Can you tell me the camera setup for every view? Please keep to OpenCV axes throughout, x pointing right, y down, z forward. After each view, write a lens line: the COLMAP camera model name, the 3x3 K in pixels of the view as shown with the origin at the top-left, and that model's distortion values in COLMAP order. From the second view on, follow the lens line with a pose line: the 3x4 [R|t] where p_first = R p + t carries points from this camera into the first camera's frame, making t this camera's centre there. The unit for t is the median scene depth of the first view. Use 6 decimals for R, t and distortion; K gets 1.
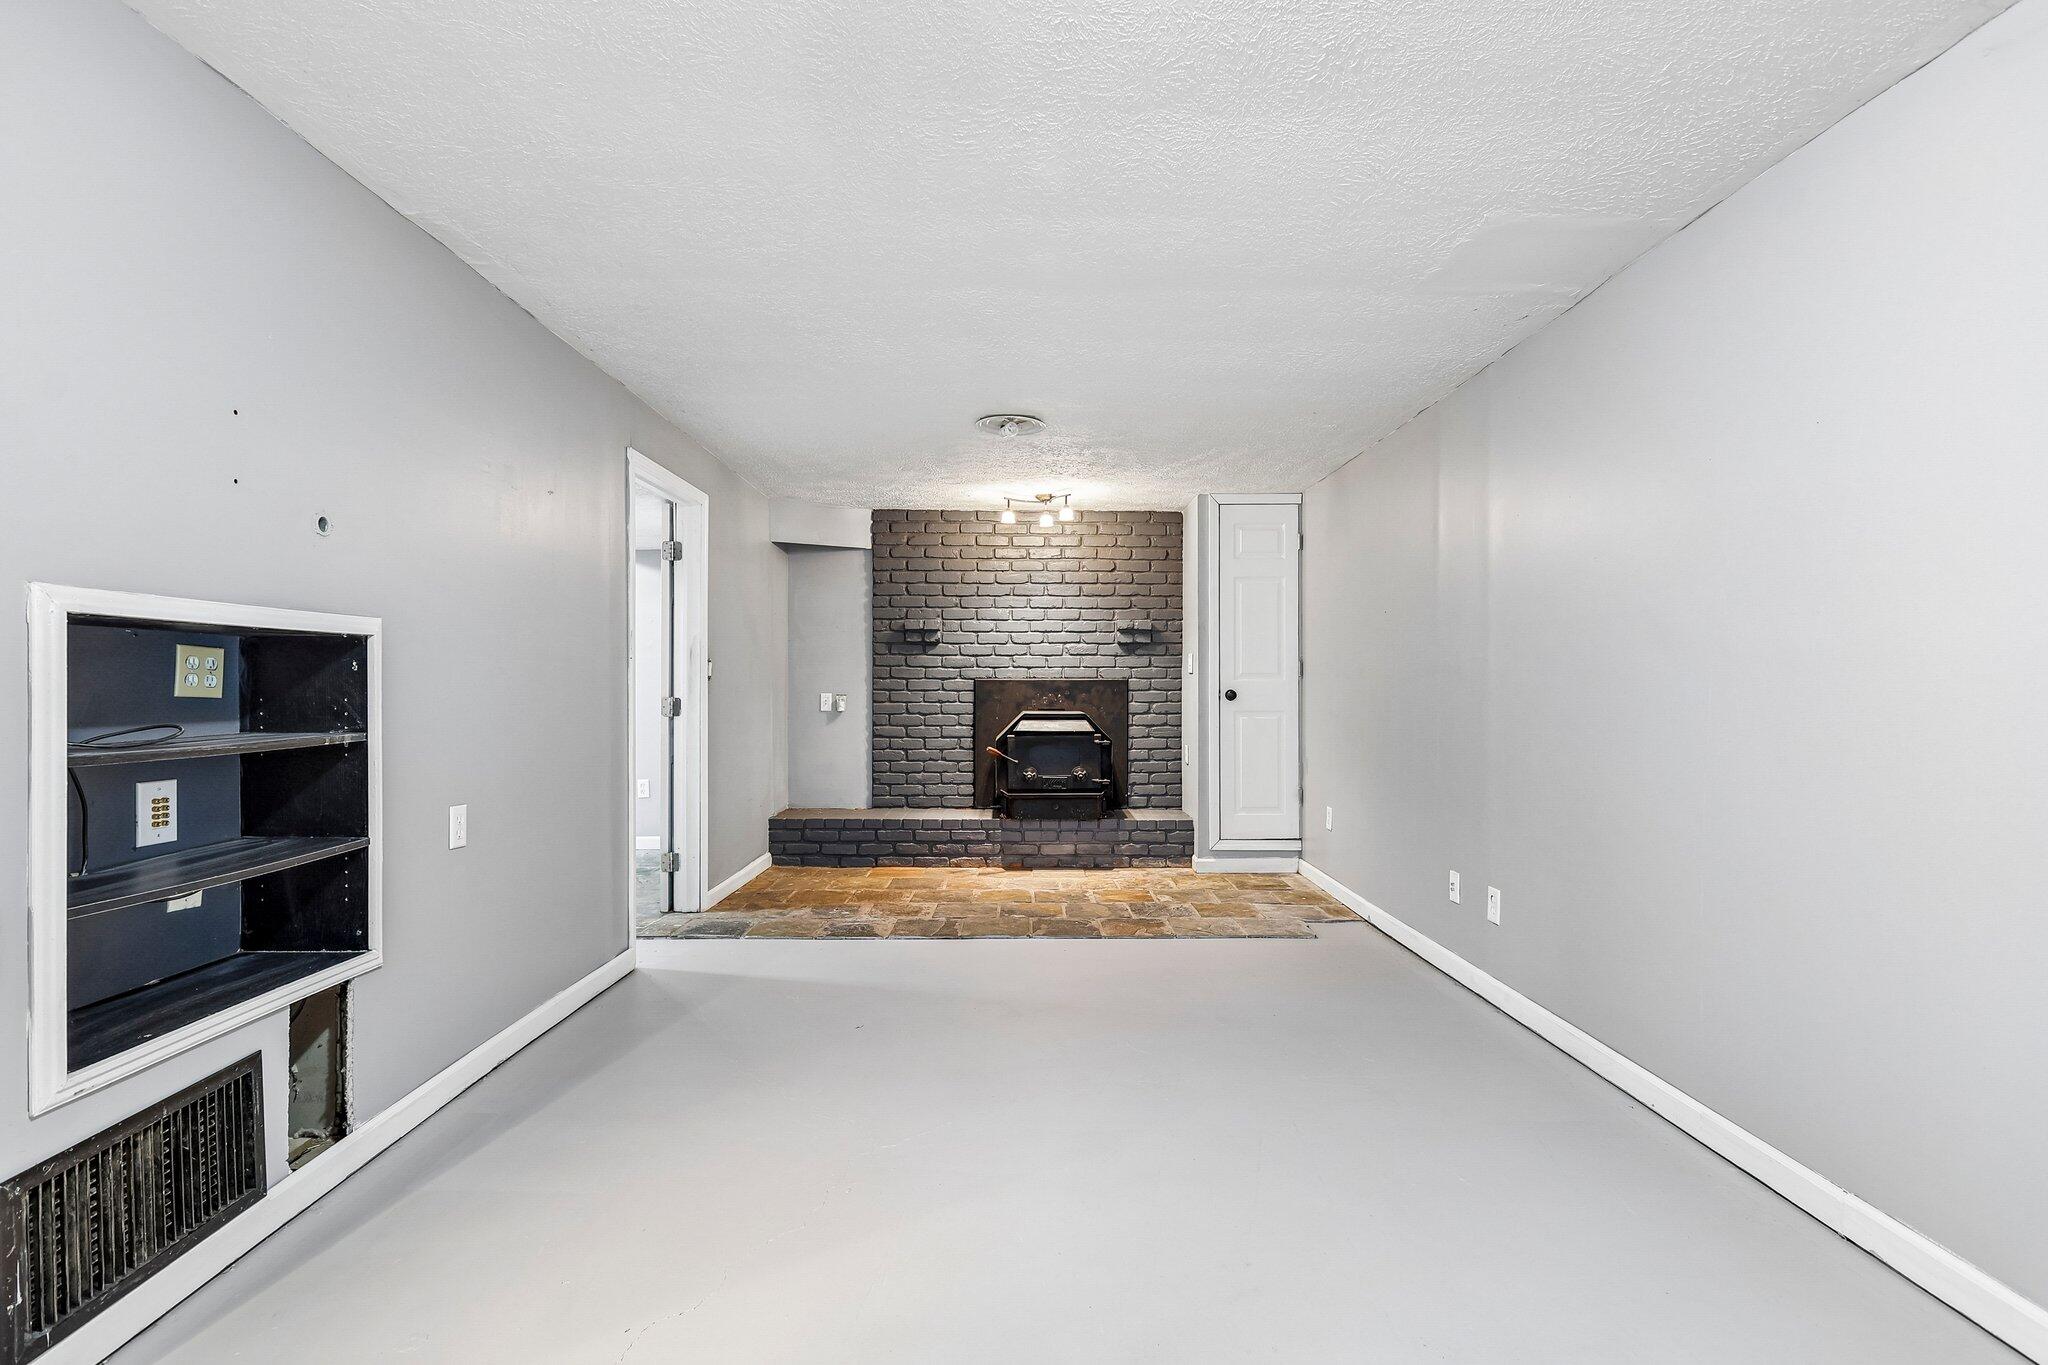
lens RADIAL K [[939.0, 0, 1027.6], [0, 939.0, 697.7], [0, 0, 1]] dist [0.003626, 0.000096]
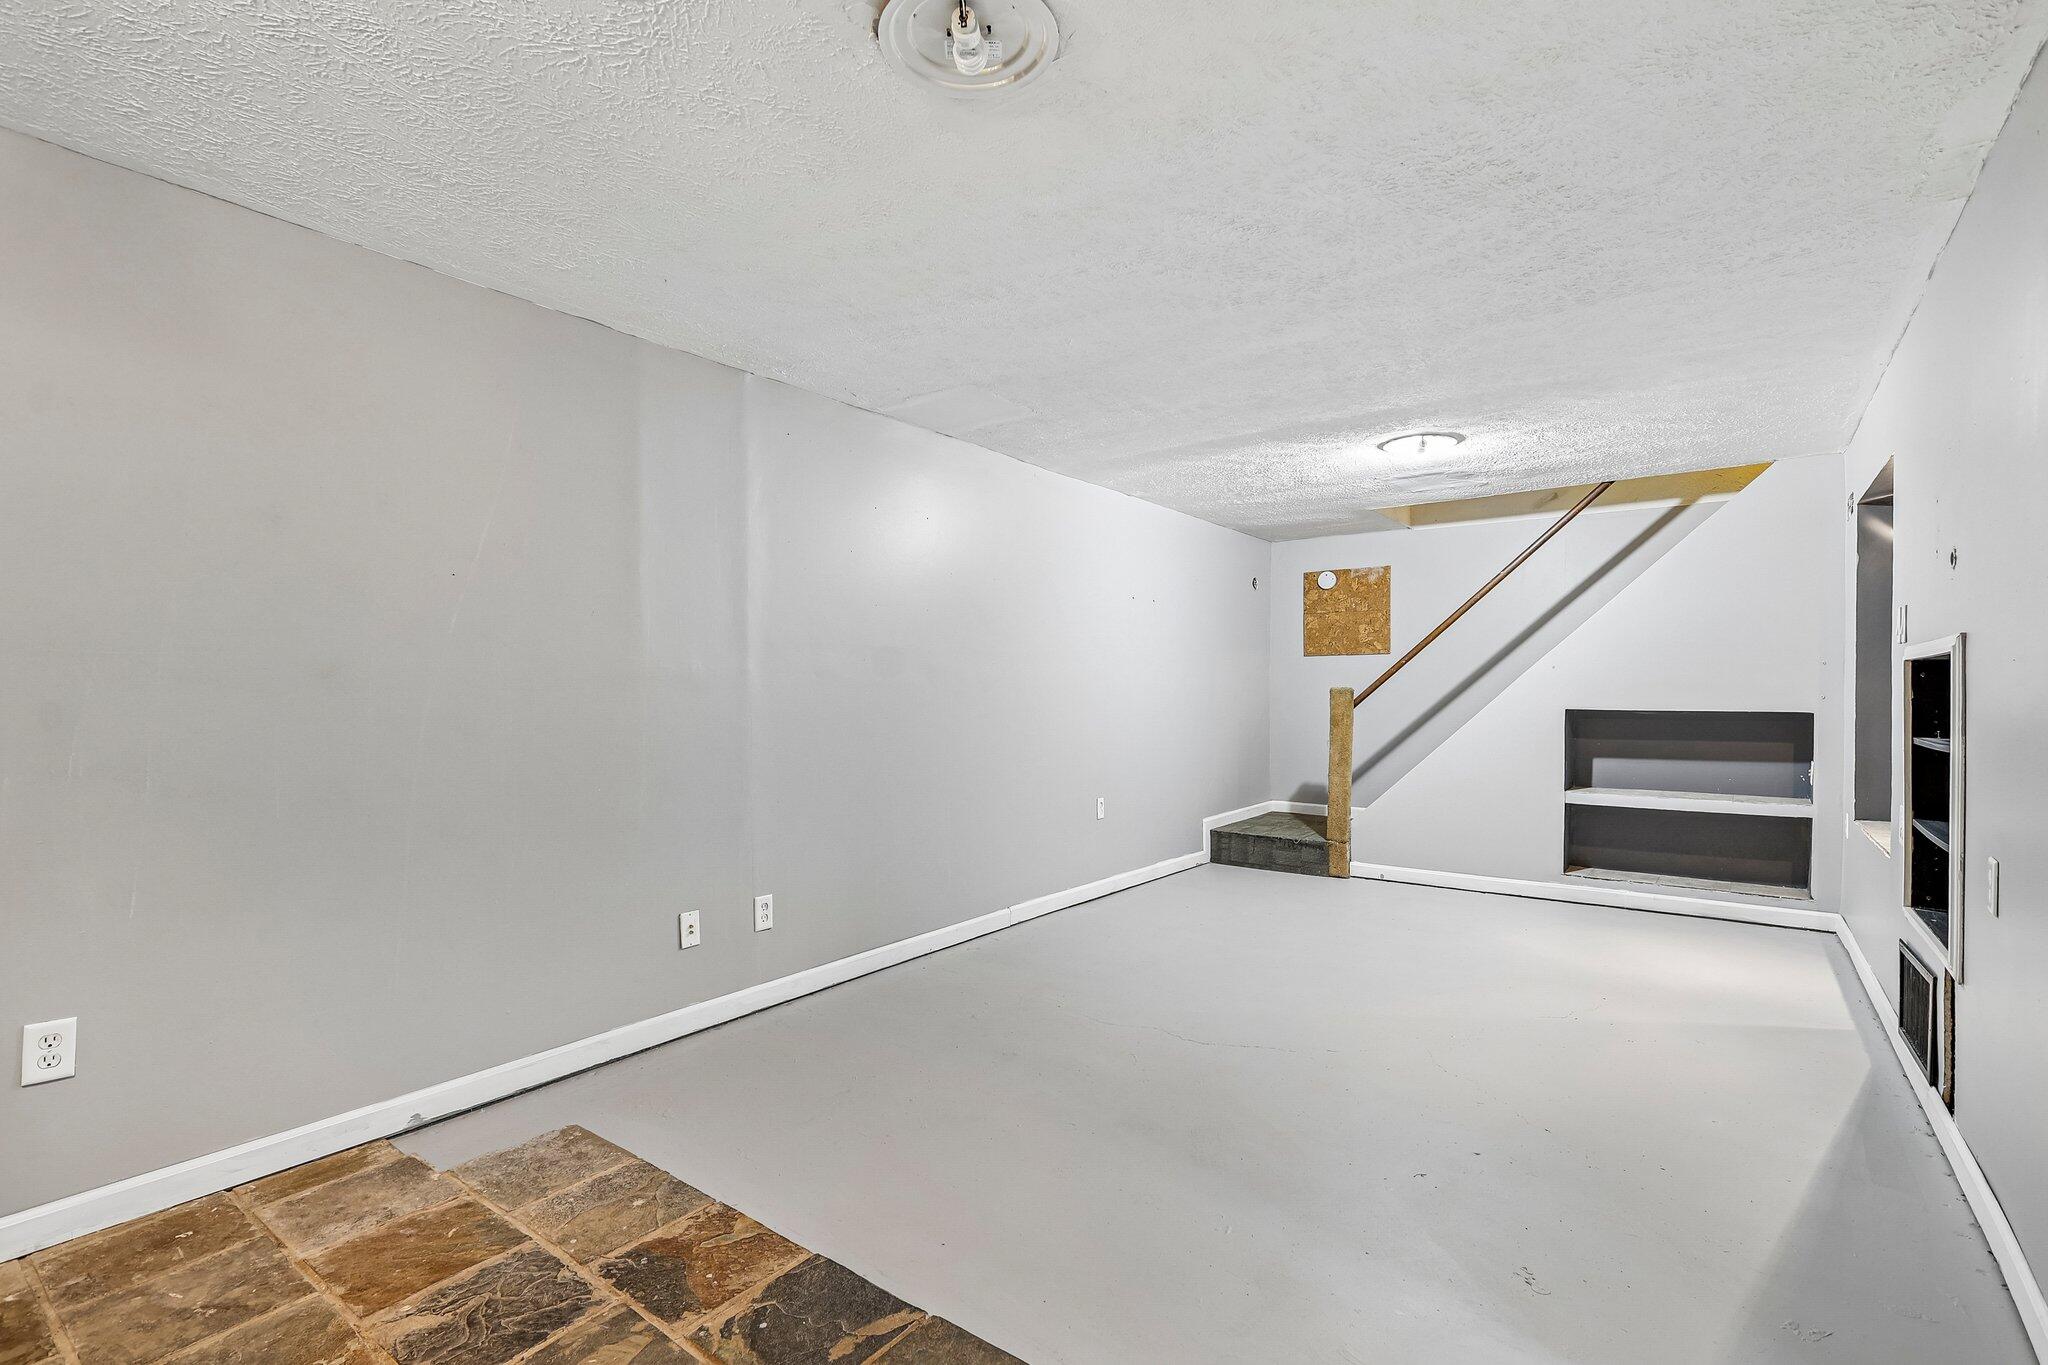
lens RADIAL K [[939.0, 0, 1027.6], [0, 939.0, 697.7], [0, 0, 1]] dist [0.003626, 0.000096]
pose [[-0.795767, -0.007020, 0.605562, -0.201529], [0.001788, 0.999901, 0.013940, -0.011878], [-0.605600, 0.012176, -0.795676, 0.939038]]
